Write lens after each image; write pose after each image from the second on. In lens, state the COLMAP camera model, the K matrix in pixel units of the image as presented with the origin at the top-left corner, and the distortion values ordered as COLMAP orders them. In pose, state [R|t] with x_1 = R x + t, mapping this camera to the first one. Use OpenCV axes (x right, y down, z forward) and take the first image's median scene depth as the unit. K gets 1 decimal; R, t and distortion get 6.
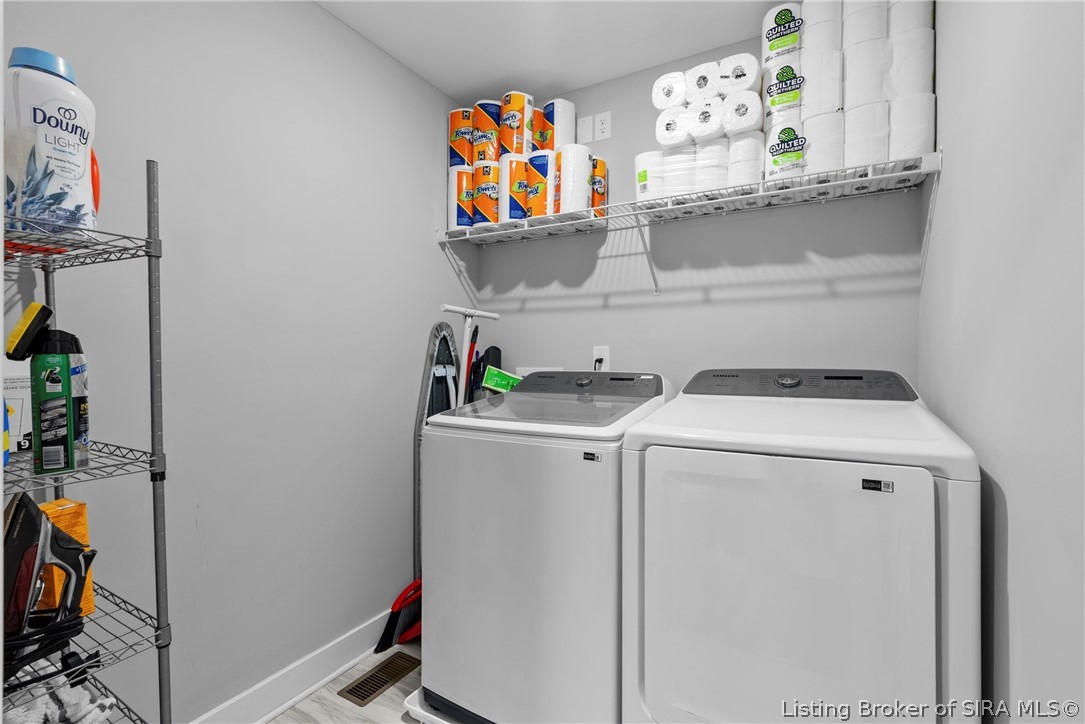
lens RADIAL K [[488.9, 0, 545.7], [0, 488.9, 360.2], [0, 0, 1]] dist [-0.000611, 0.000311]
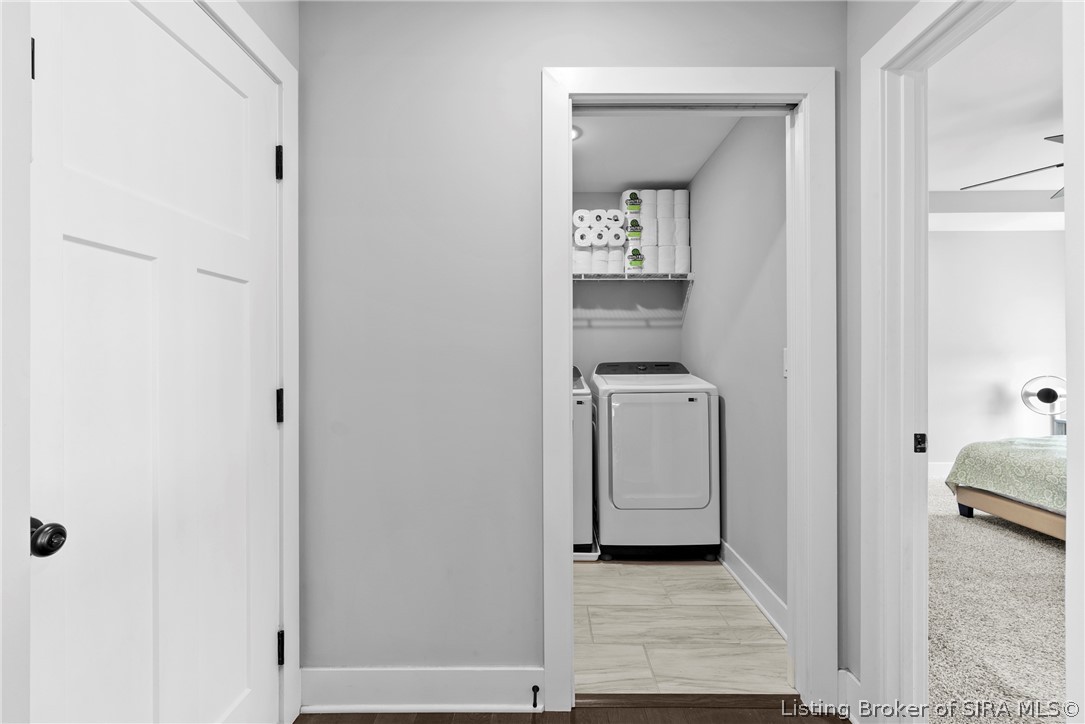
lens RADIAL K [[488.9, 0, 545.7], [0, 488.9, 360.2], [0, 0, 1]] dist [-0.000611, 0.000311]
pose [[0.869522, -0.009388, 0.493806, -0.885317], [0.008956, 0.999955, 0.003241, -0.000178], [-0.493814, 0.001604, 0.869566, -0.645895]]
